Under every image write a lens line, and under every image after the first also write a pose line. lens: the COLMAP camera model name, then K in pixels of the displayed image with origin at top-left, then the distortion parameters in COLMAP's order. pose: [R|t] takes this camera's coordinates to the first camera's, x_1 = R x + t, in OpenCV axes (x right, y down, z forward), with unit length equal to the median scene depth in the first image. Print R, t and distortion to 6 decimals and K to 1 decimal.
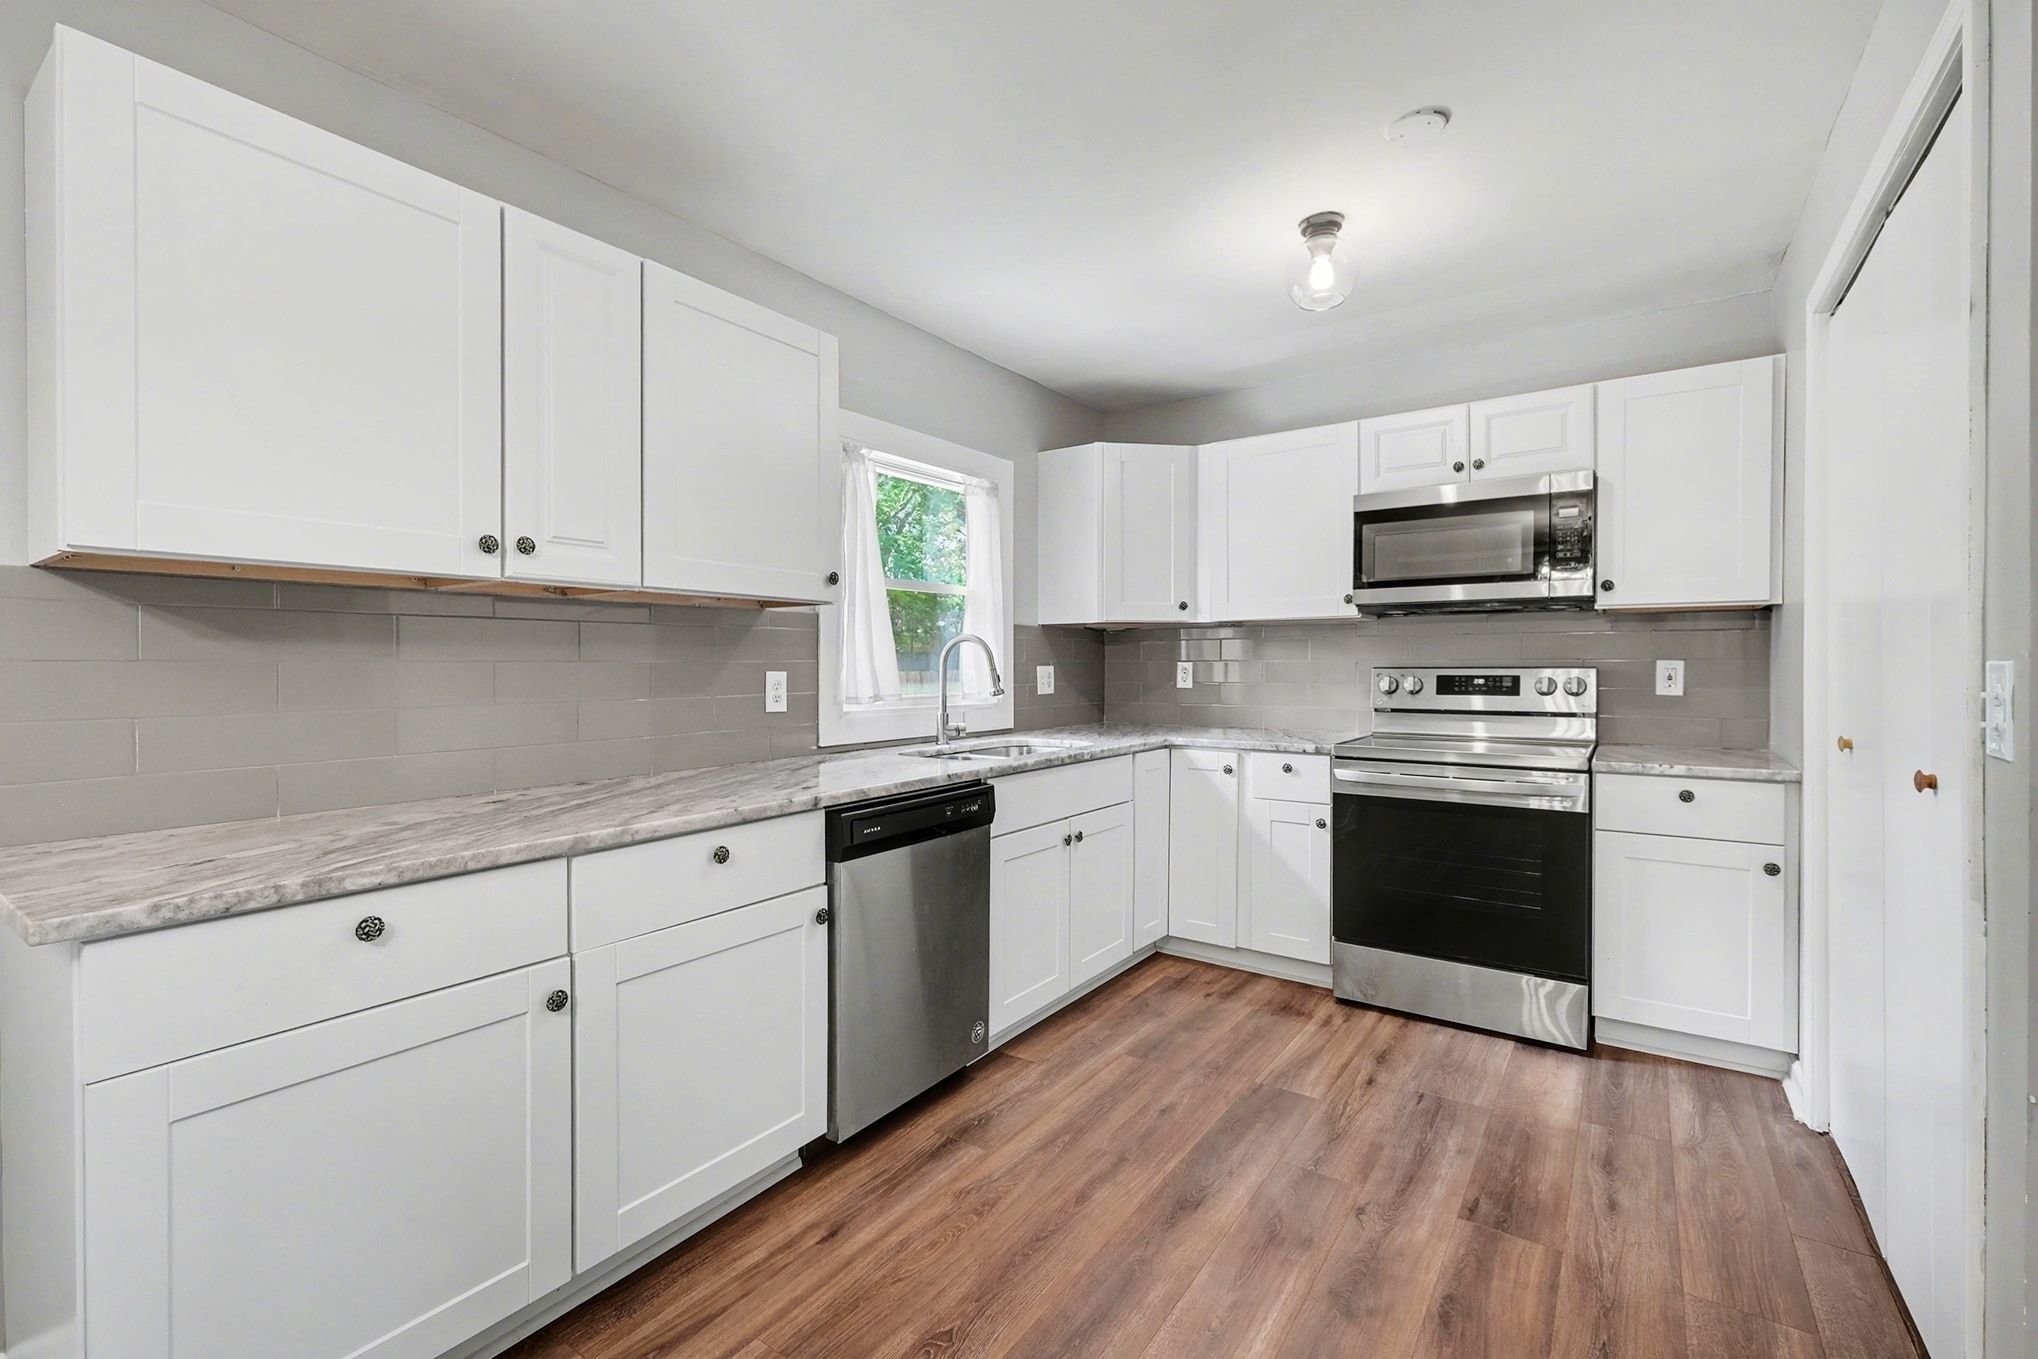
lens RADIAL K [[902.8, 0, 1019.3], [0, 902.8, 664.0], [0, 0, 1]] dist [0.000636, 0.000085]
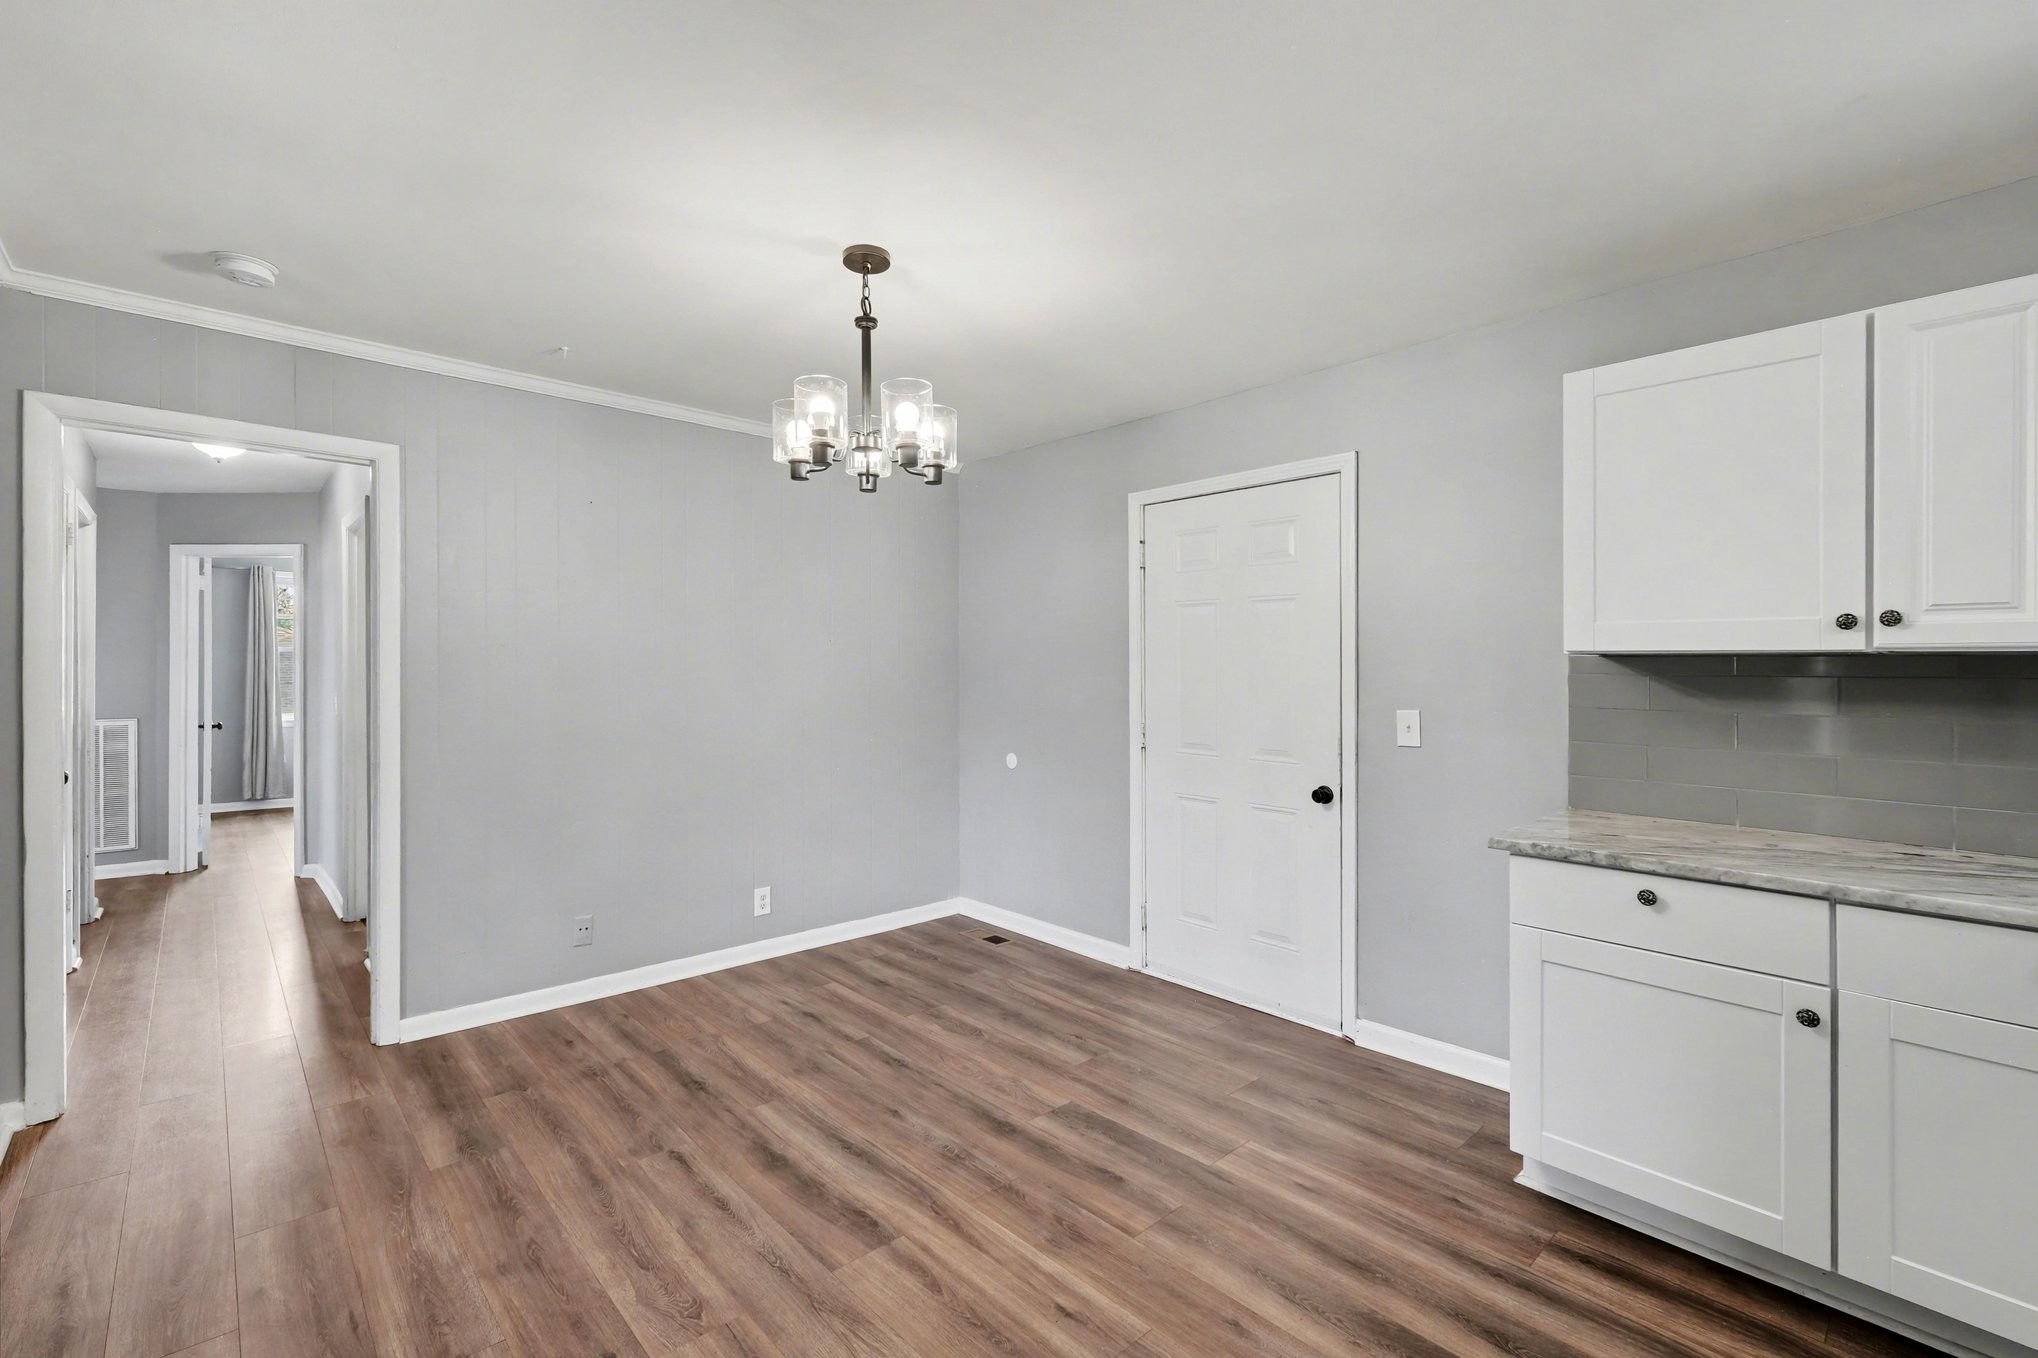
lens RADIAL K [[902.8, 0, 1010.5], [0, 902.8, 667.5], [0, 0, 1]] dist [0.000636, 0.000085]
pose [[-0.242991, 0.003359, -0.970023, 0.878521], [0.000334, 0.999994, 0.003379, -0.087734], [0.970029, 0.000497, -0.242991, 0.279053]]
